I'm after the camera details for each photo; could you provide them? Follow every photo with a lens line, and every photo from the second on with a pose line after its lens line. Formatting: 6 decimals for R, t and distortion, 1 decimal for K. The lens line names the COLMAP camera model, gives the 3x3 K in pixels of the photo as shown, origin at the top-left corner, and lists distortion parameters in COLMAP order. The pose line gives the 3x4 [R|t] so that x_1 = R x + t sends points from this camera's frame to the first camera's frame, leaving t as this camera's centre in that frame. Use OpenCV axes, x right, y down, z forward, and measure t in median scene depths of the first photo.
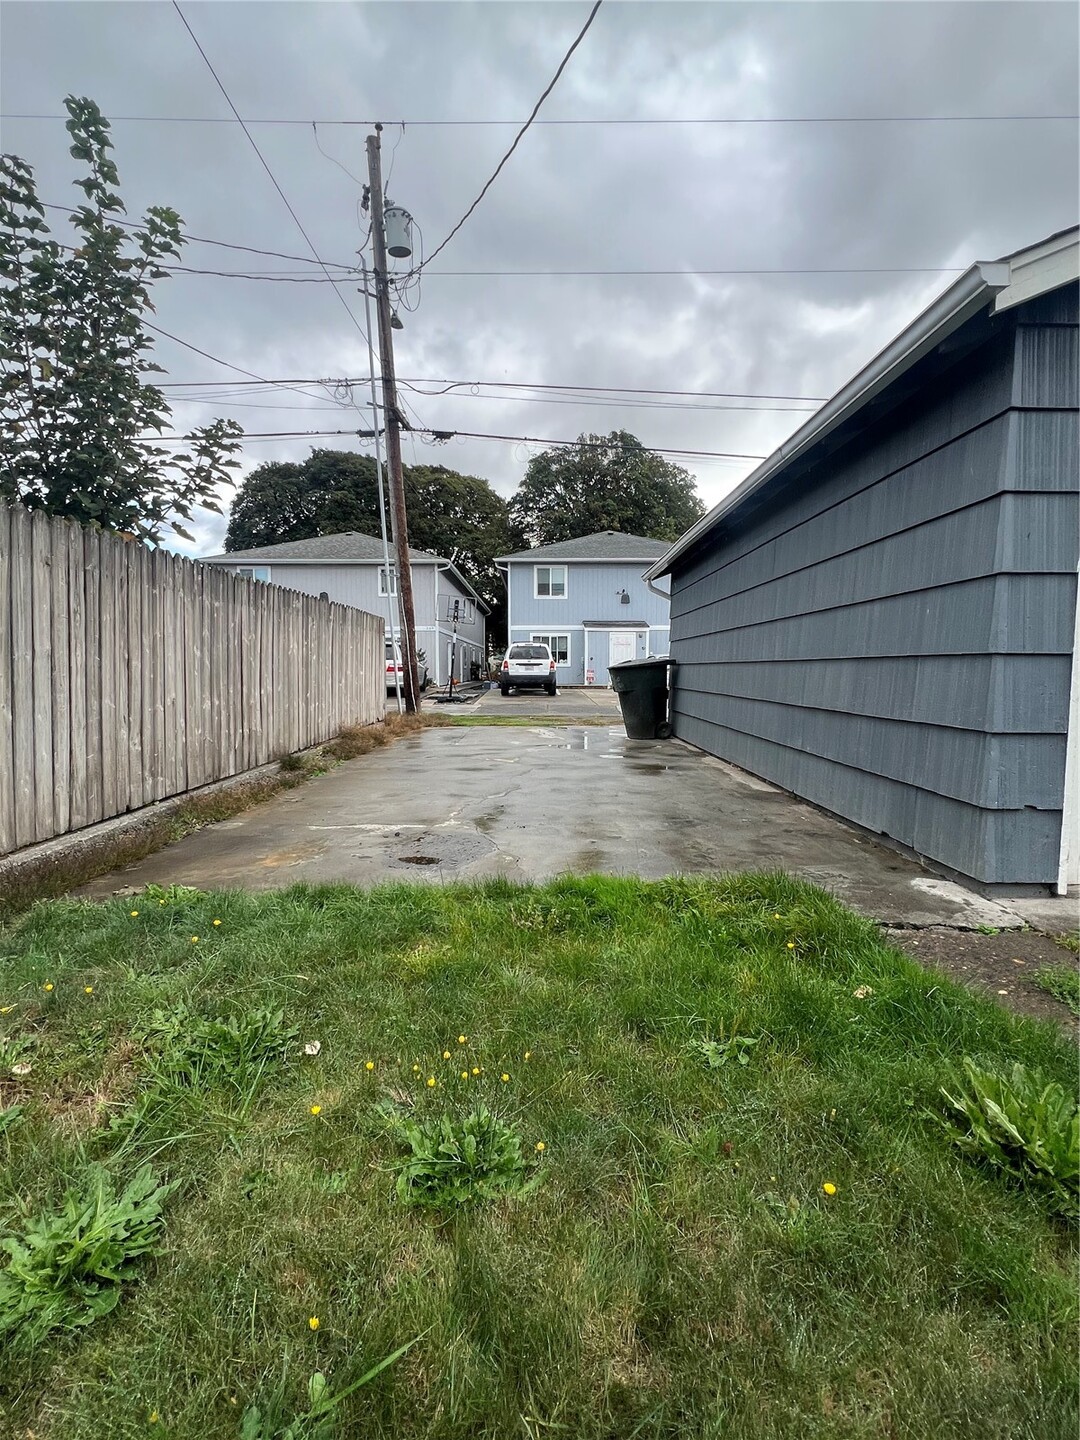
lens RADIAL K [[665.5, 0, 537.3], [0, 665.5, 713.0], [0, 0, 1]] dist [0.000204, 0.000214]
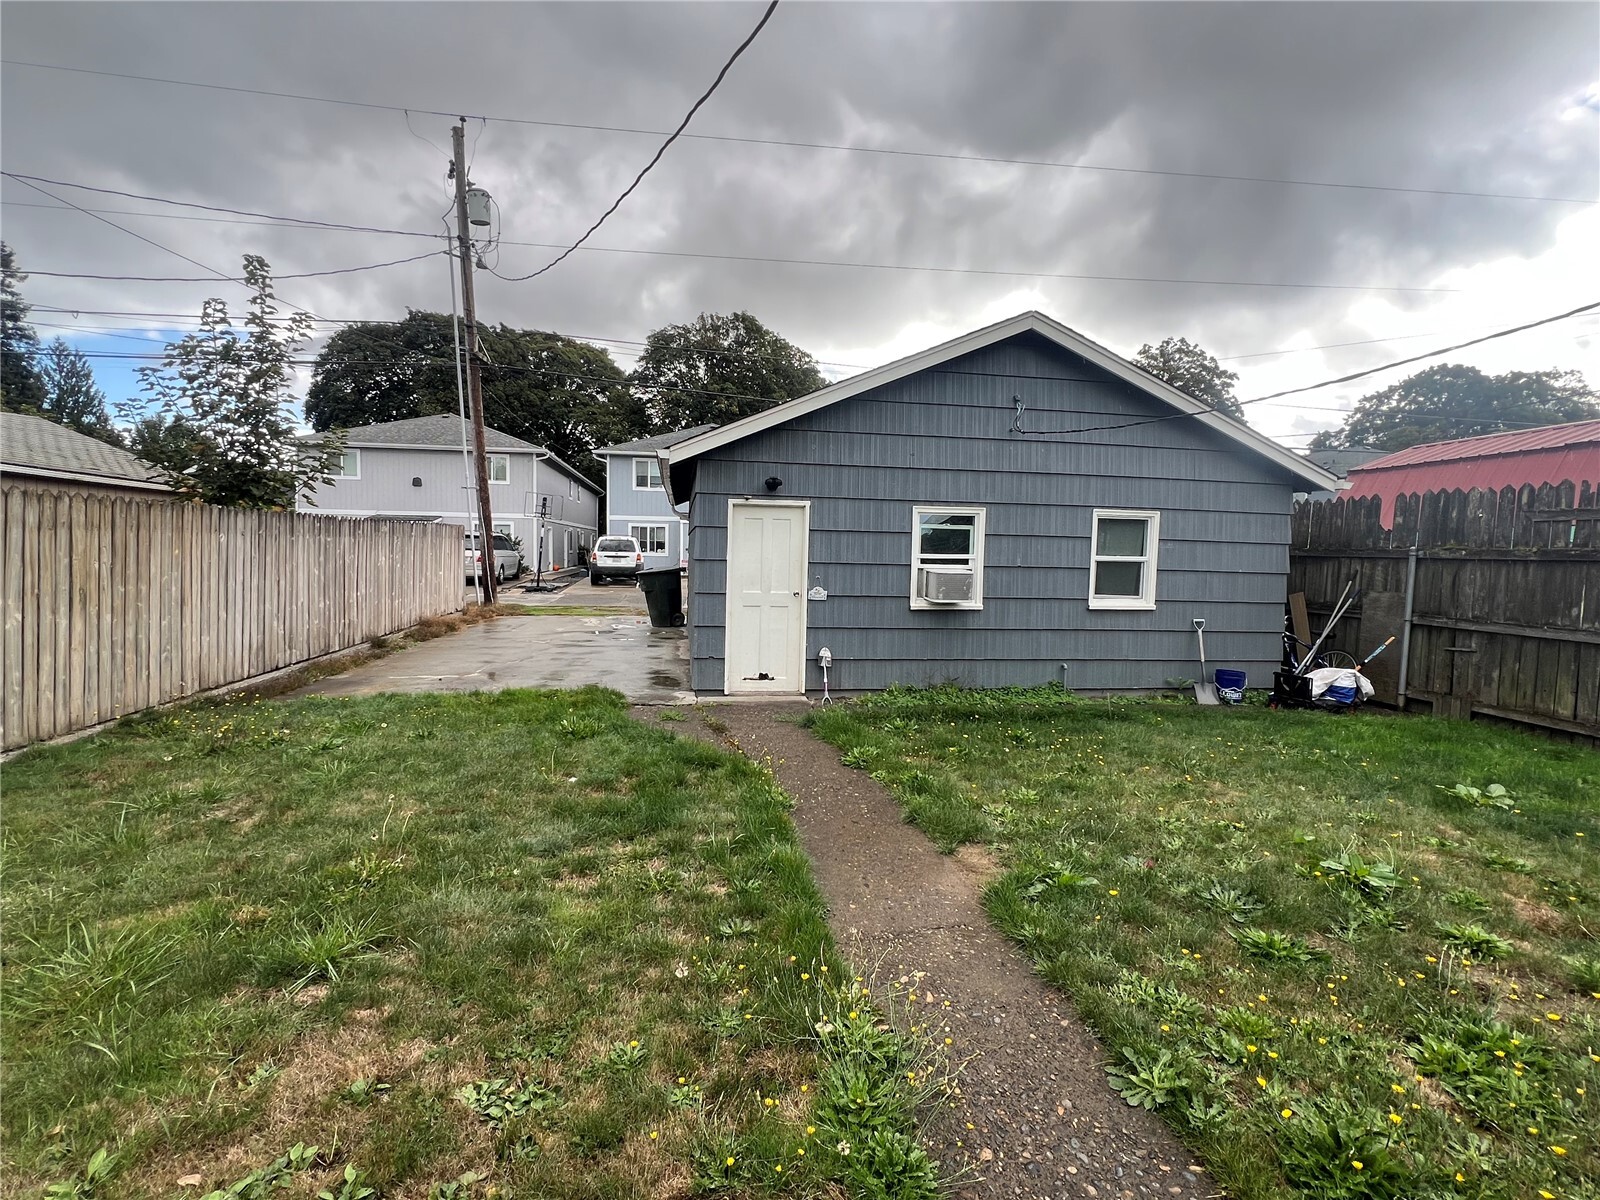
lens RADIAL K [[757.5, 0, 797.3], [0, 757.5, 595.4], [0, 0, 1]] dist [-0.001902, -0.000863]
pose [[0.989009, 0.009790, 0.147529, 0.098363], [-0.009801, 0.999952, -0.000648, -0.012459], [-0.147528, -0.000805, 0.989058, -0.262561]]
